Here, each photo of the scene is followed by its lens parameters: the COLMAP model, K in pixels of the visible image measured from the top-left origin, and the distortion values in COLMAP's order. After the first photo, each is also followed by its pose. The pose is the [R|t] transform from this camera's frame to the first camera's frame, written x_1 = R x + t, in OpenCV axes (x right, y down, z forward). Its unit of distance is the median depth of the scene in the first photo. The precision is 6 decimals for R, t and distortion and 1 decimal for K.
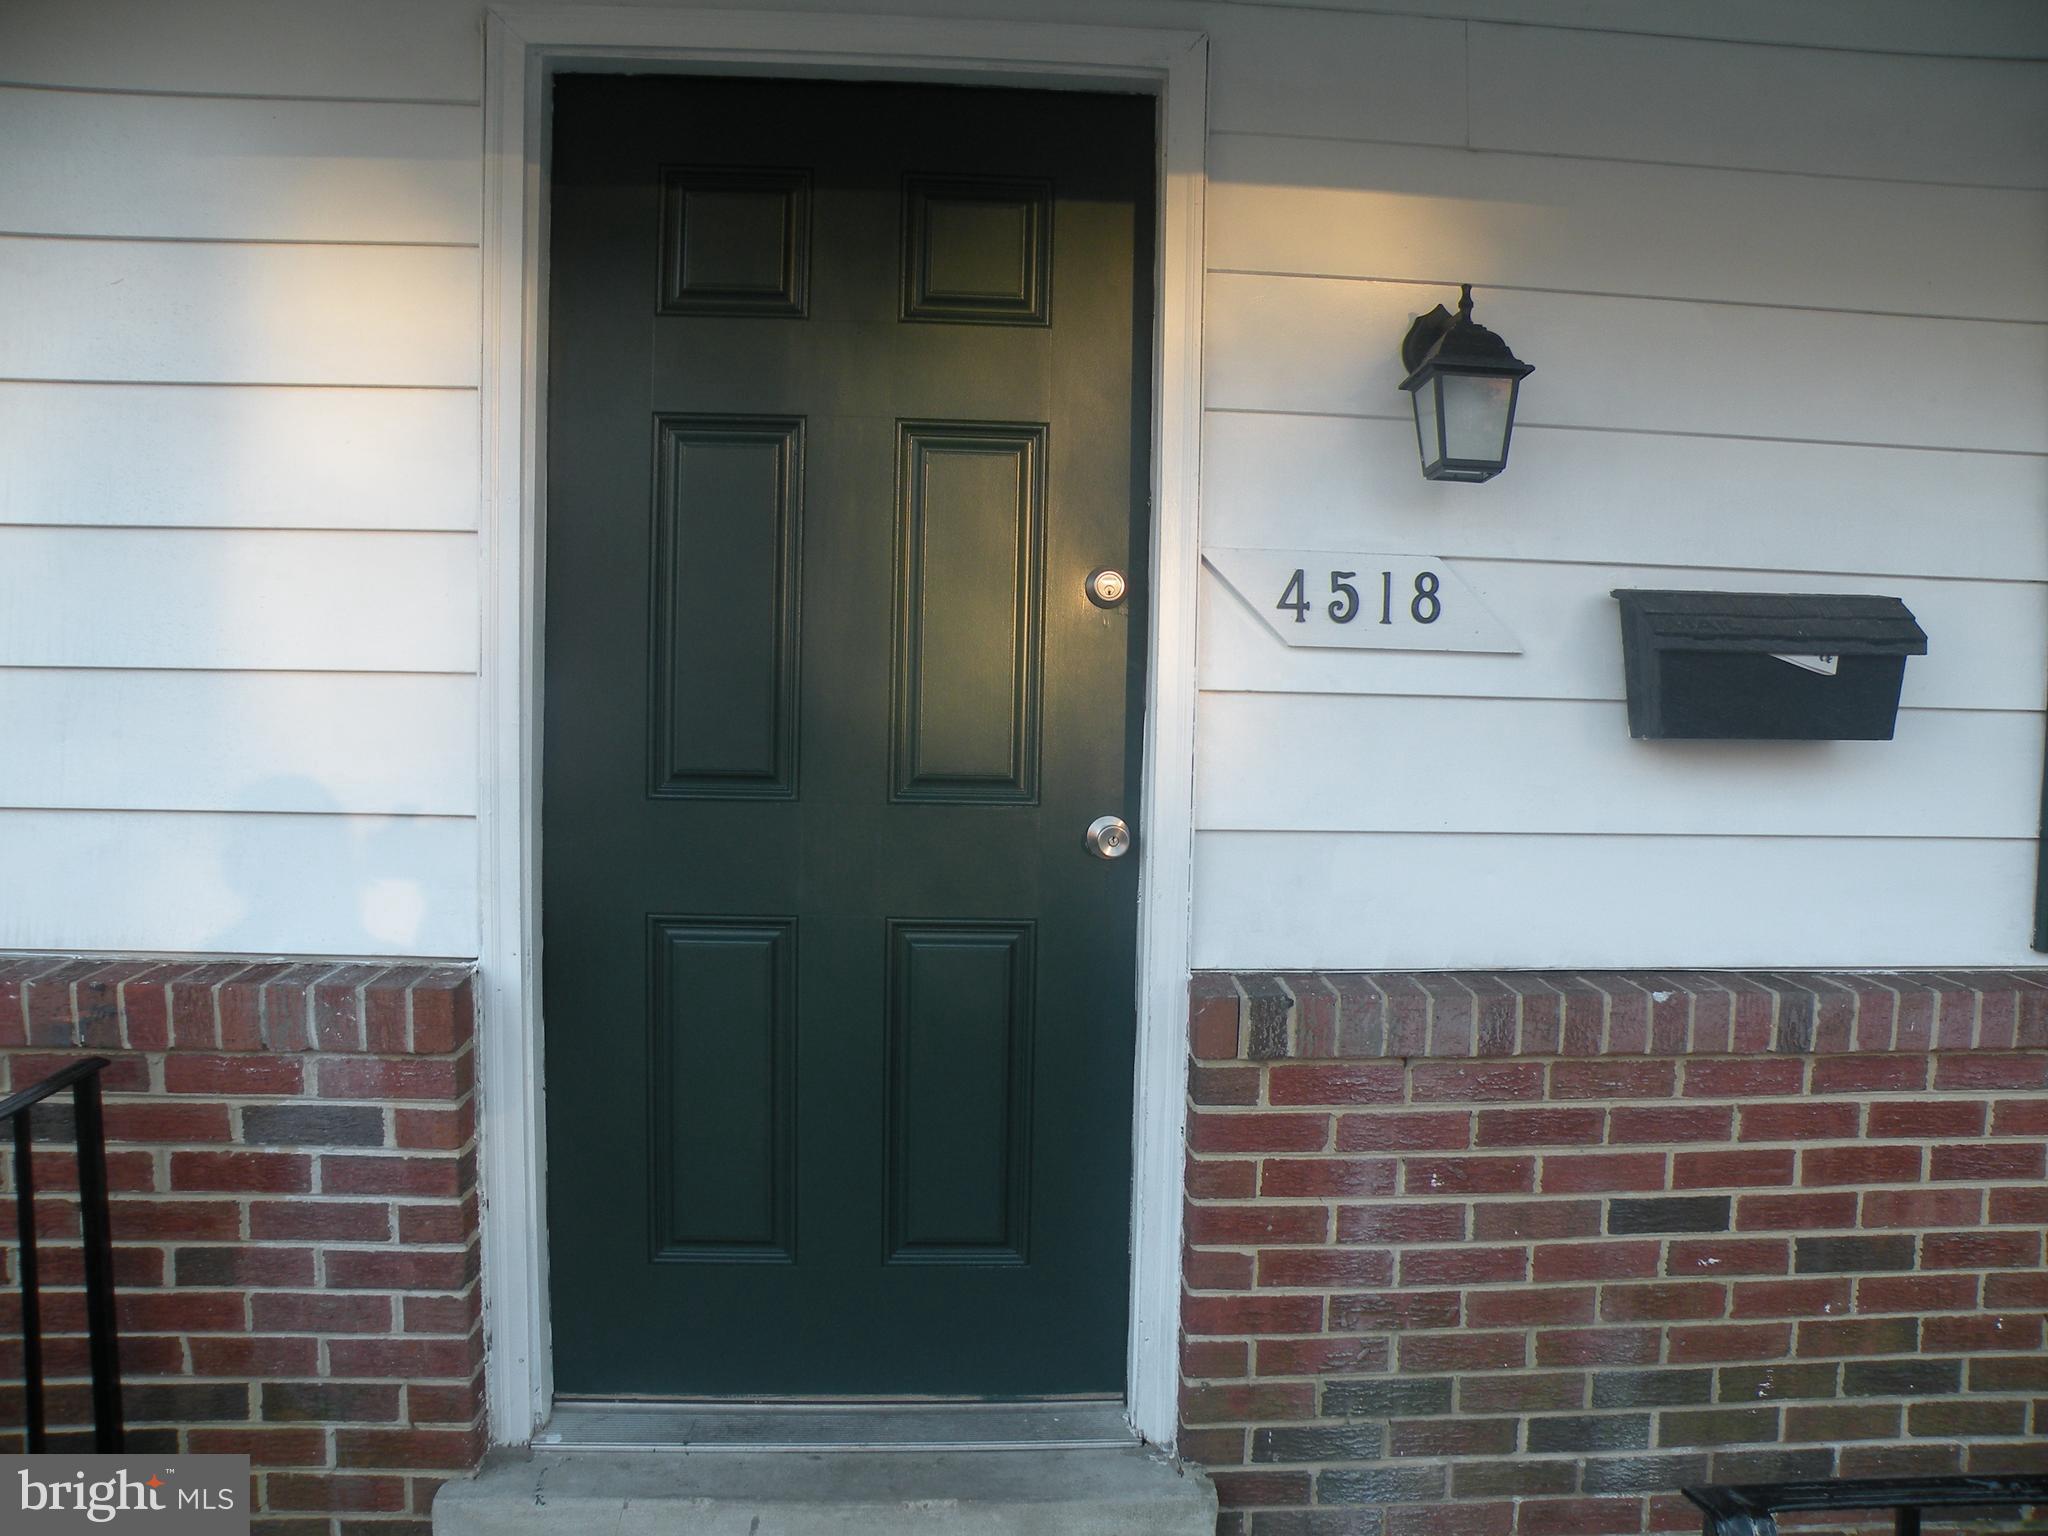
lens RADIAL K [[1635.3, 0, 1020.6], [0, 1635.3, 775.6], [0, 0, 1]] dist [-0.141929, 0.079932]
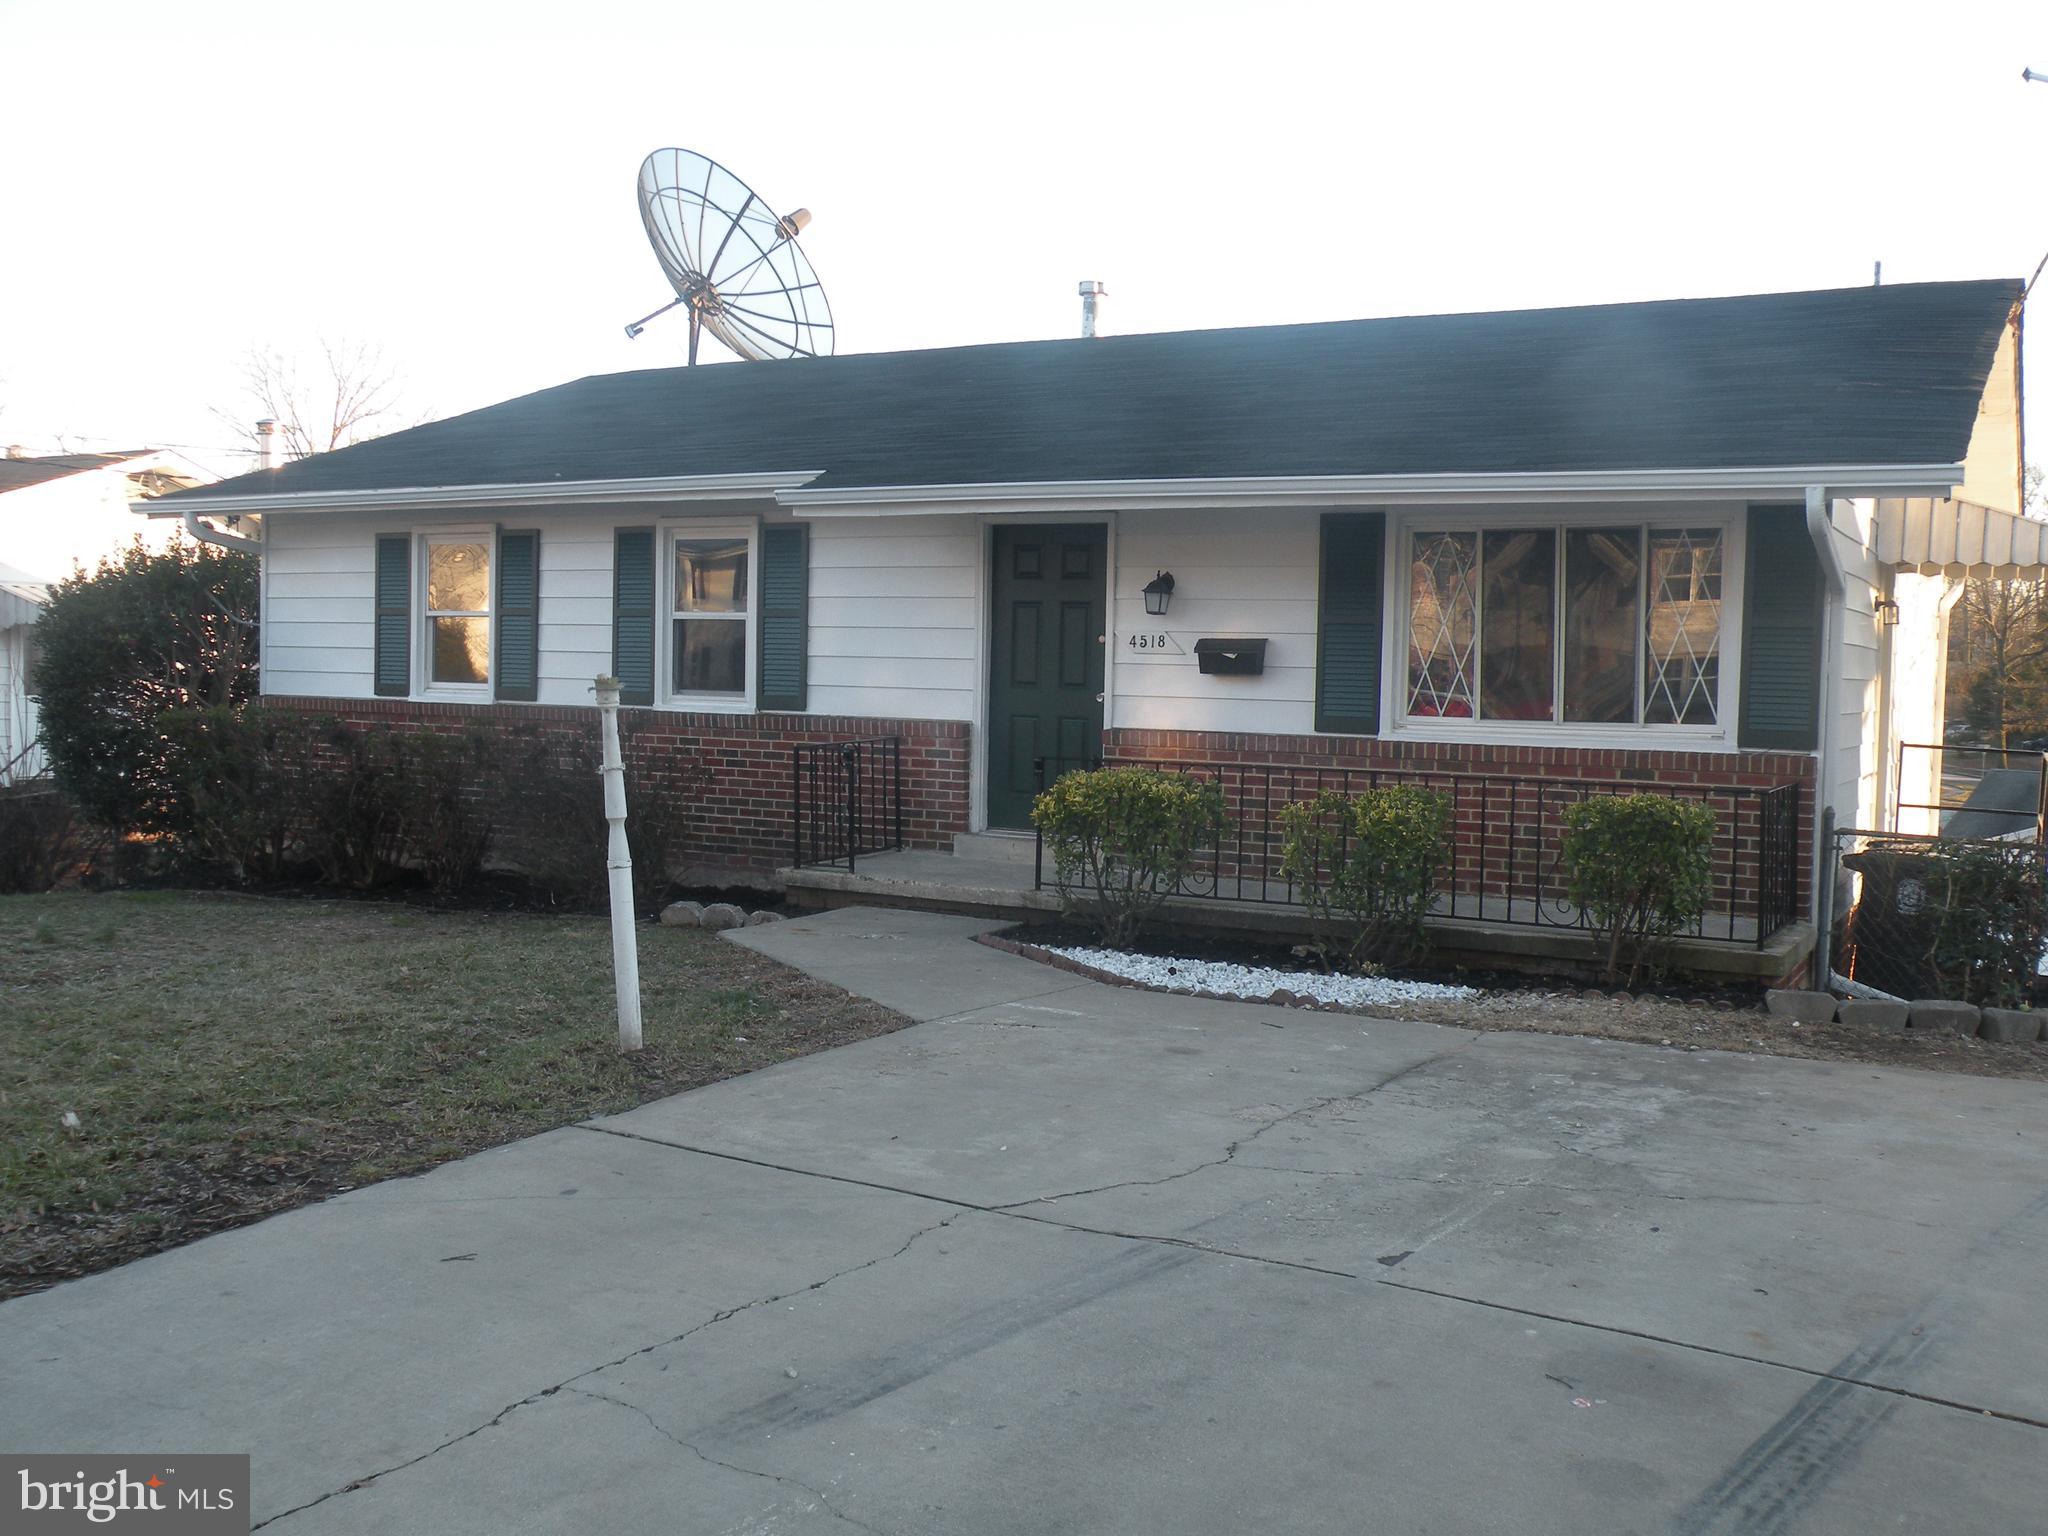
lens RADIAL K [[1837.6, 0, 1020.2], [0, 1837.6, 769.0], [0, 0, 1]] dist [-0.031516, -0.002711]
pose [[0.832537, 0.029609, -0.553178, 2.763347], [-0.038802, 0.999235, -0.004913, 0.278552], [0.552609, 0.025554, 0.833049, -3.396410]]
